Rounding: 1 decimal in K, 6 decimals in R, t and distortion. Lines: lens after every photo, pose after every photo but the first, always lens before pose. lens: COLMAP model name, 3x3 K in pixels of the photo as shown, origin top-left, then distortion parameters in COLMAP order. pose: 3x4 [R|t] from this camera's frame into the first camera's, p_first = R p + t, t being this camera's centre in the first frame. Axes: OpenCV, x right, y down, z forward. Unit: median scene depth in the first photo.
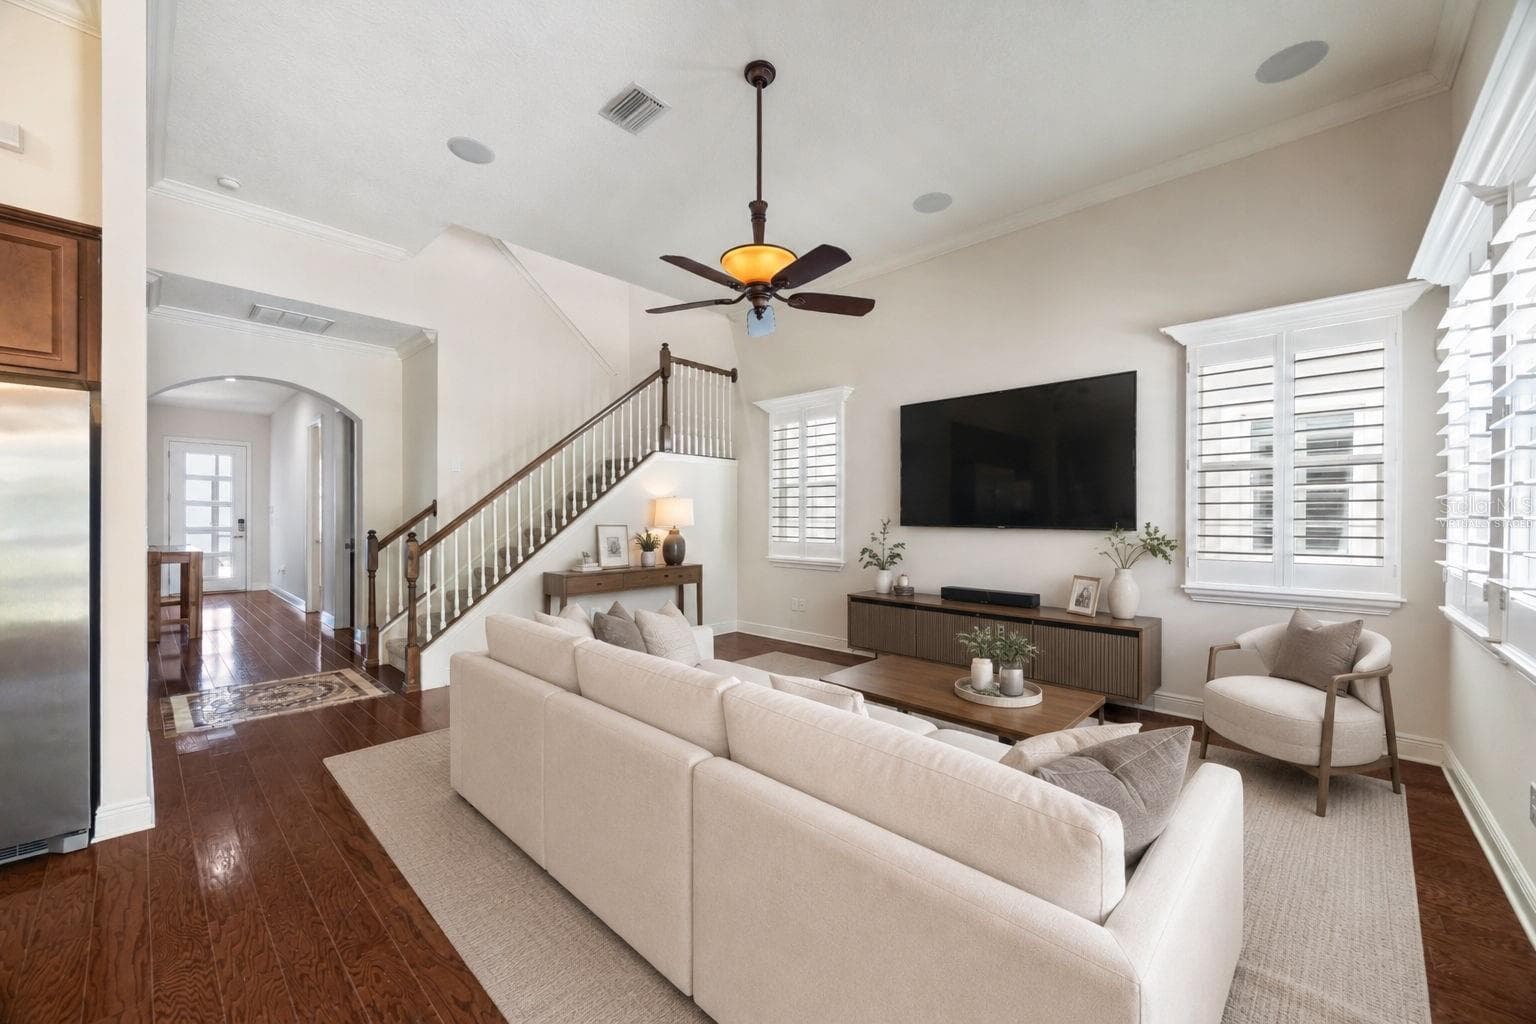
lens RADIAL K [[601.3, 0, 770.2], [0, 601.3, 514.6], [0, 0, 1]] dist [-0.008426, -0.000181]
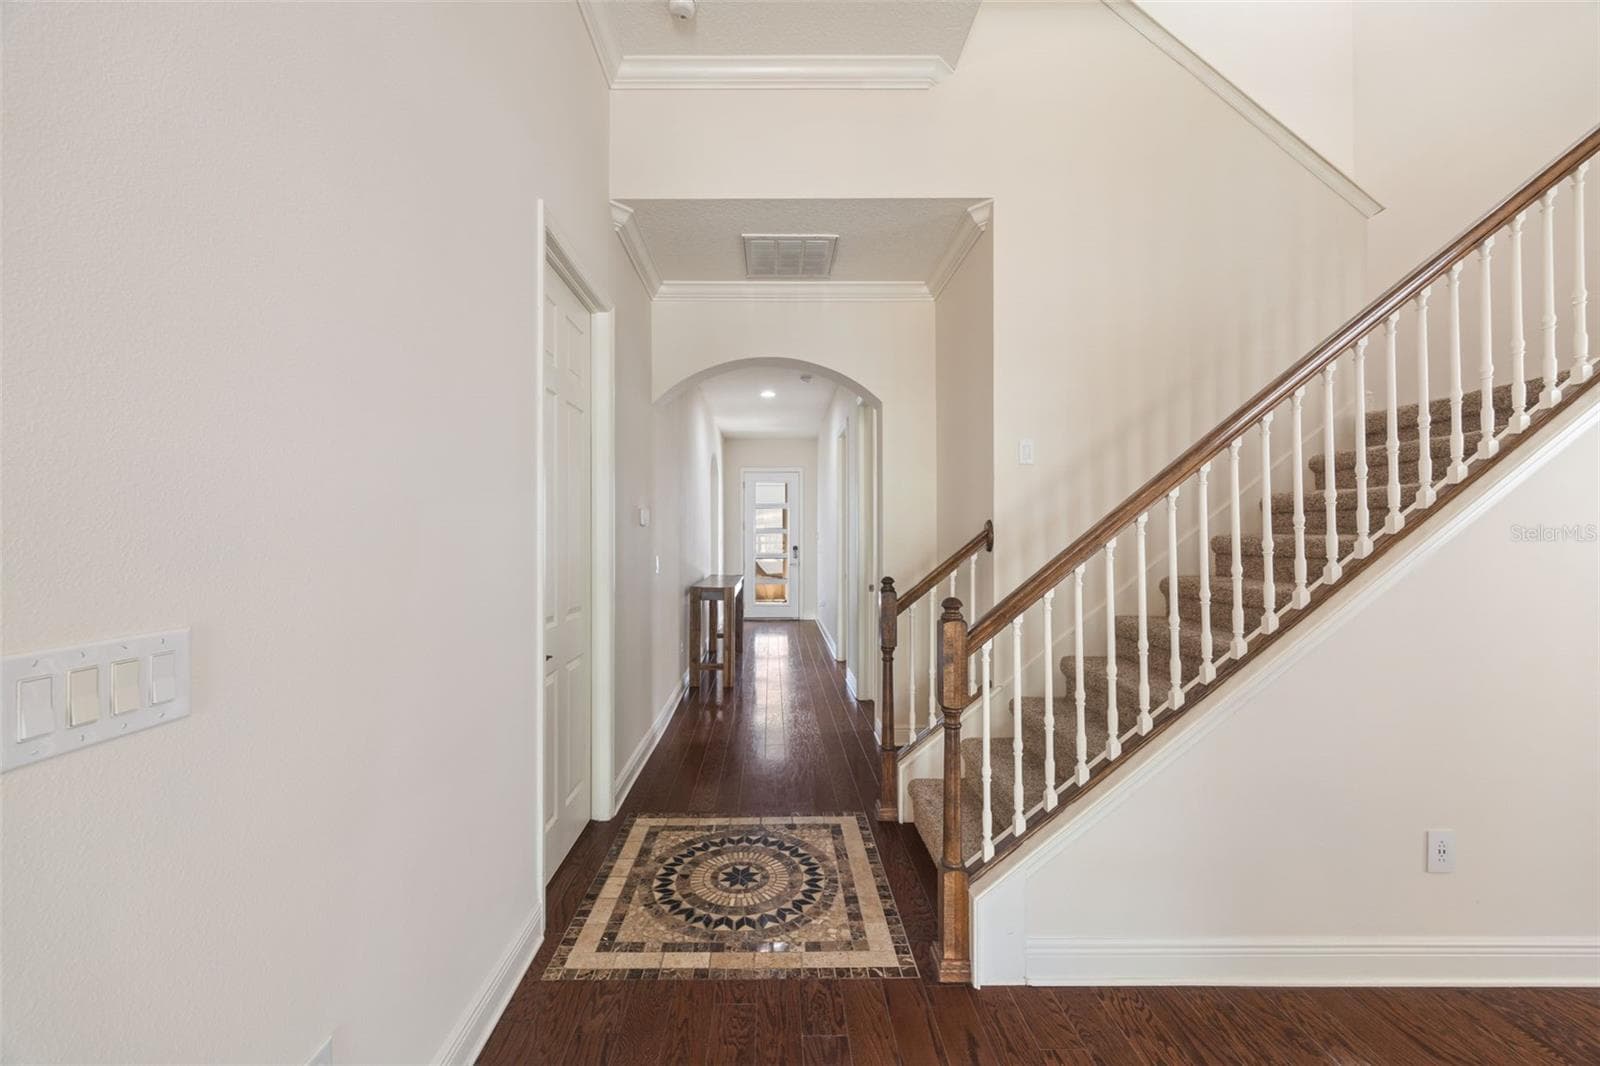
lens RADIAL K [[626.3, 0, 800.2], [0, 626.3, 529.9], [0, 0, 1]] dist [-0.008426, -0.000181]
pose [[0.715596, -0.009813, -0.698445, -0.304477], [0.001012, 0.999915, -0.013012, -0.010146], [0.698513, 0.008604, 0.715545, 0.507910]]
